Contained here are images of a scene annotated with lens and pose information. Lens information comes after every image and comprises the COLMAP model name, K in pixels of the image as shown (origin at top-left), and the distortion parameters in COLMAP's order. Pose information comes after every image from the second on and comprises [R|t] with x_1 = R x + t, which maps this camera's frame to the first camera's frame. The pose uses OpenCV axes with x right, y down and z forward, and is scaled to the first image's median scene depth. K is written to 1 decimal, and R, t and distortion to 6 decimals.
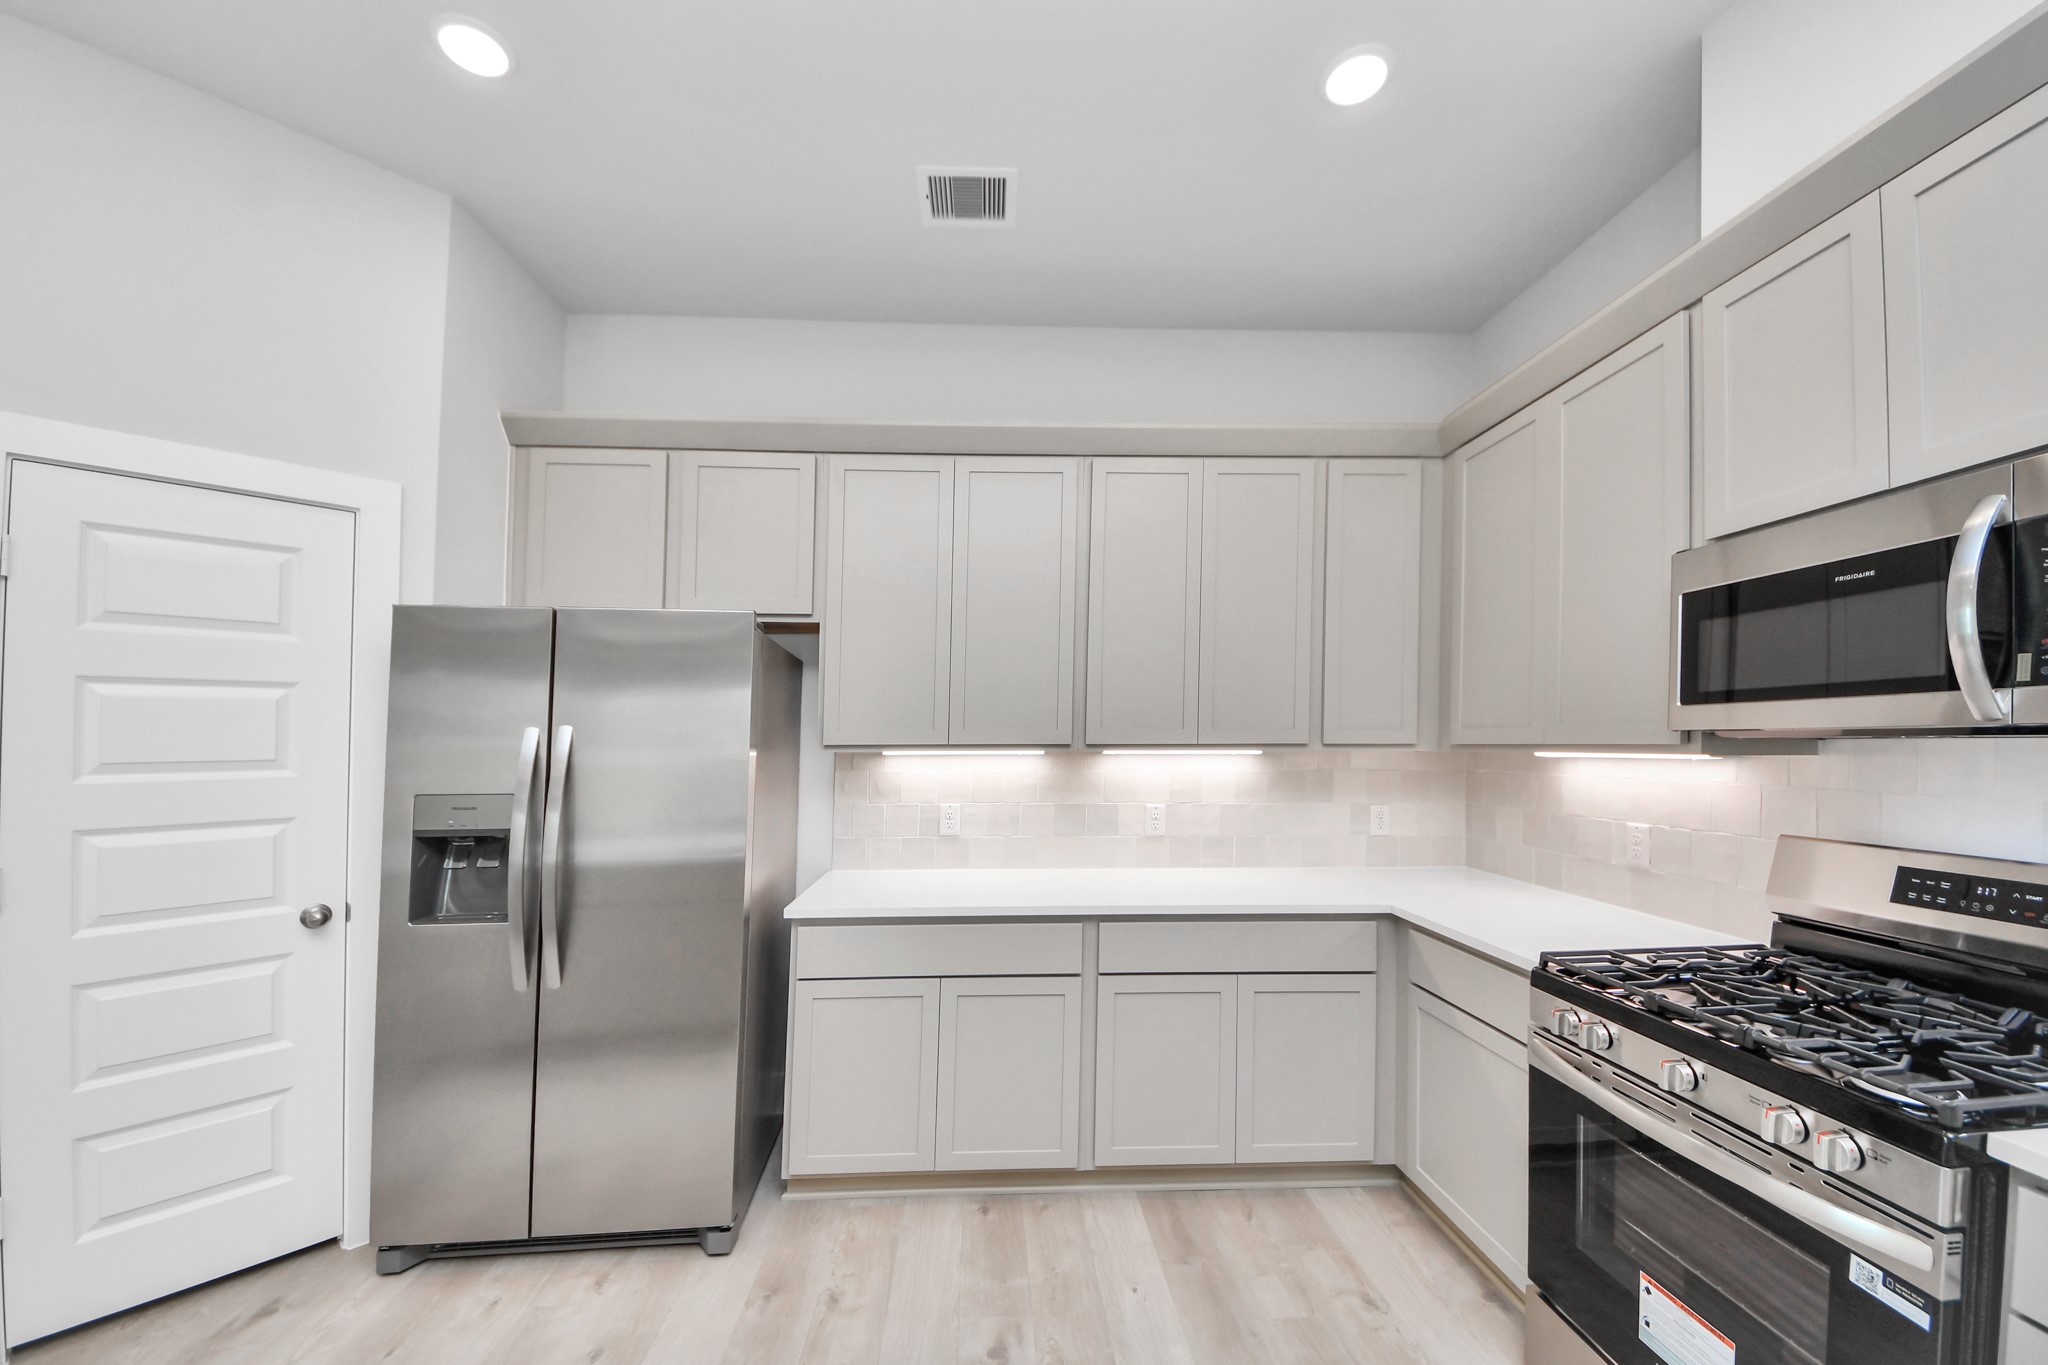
lens RADIAL K [[739.1, 0, 1001.6], [0, 739.1, 748.1], [0, 0, 1]] dist [0.002774, -0.003681]
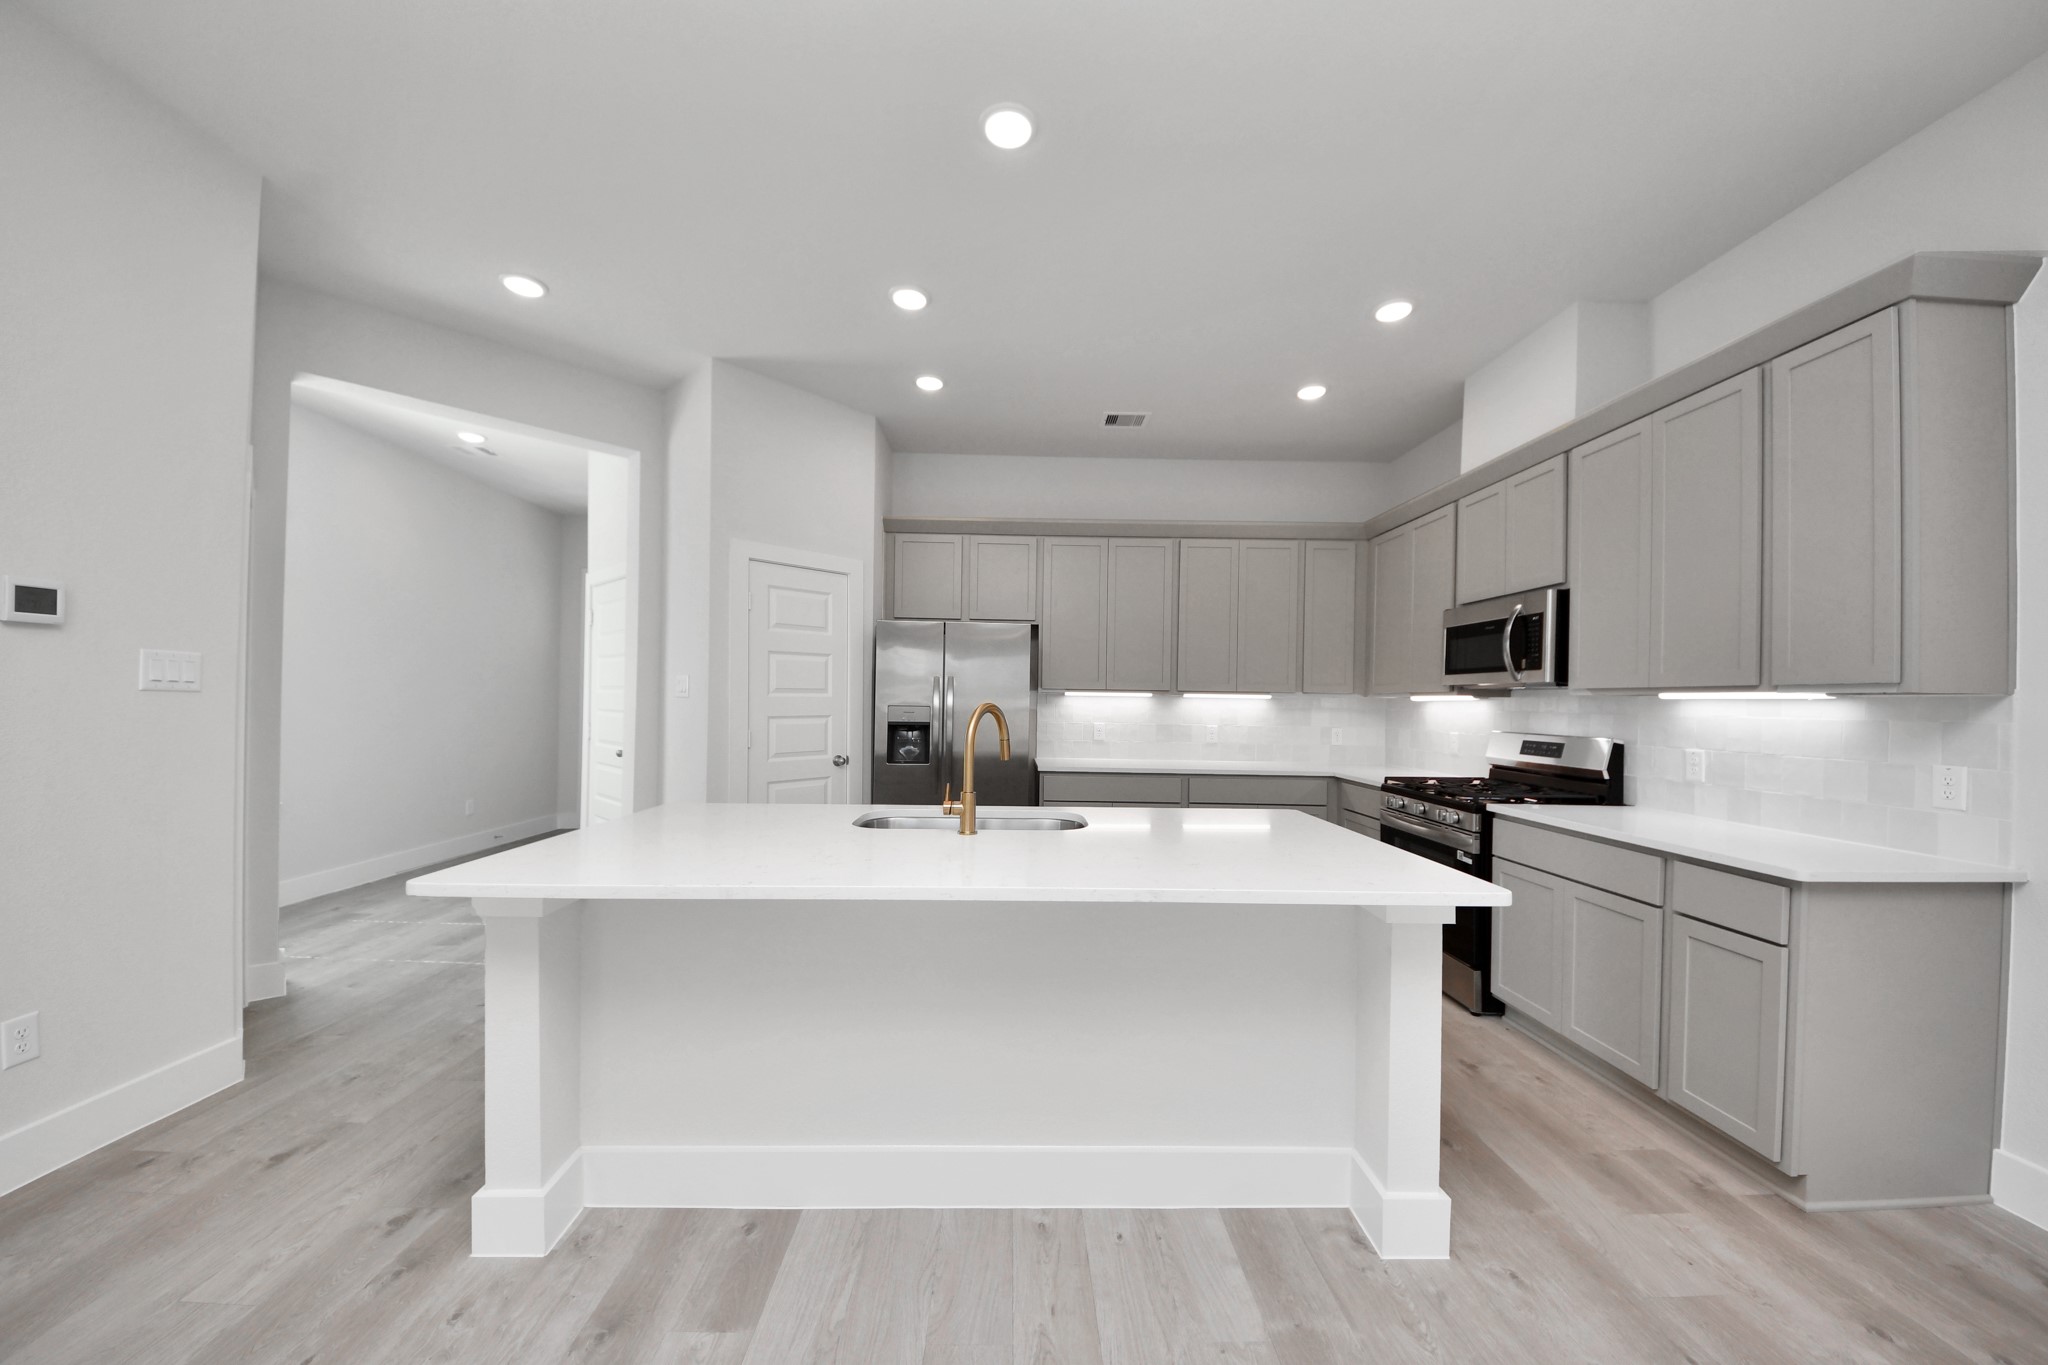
lens RADIAL K [[739.1, 0, 1000.9], [0, 739.1, 692.6], [0, 0, 1]] dist [0.002774, -0.003681]
pose [[0.999790, 0.016345, -0.012377, -0.402675], [-0.016599, 0.999649, -0.020672, 0.060294], [0.012035, 0.020873, 0.999710, -1.158076]]
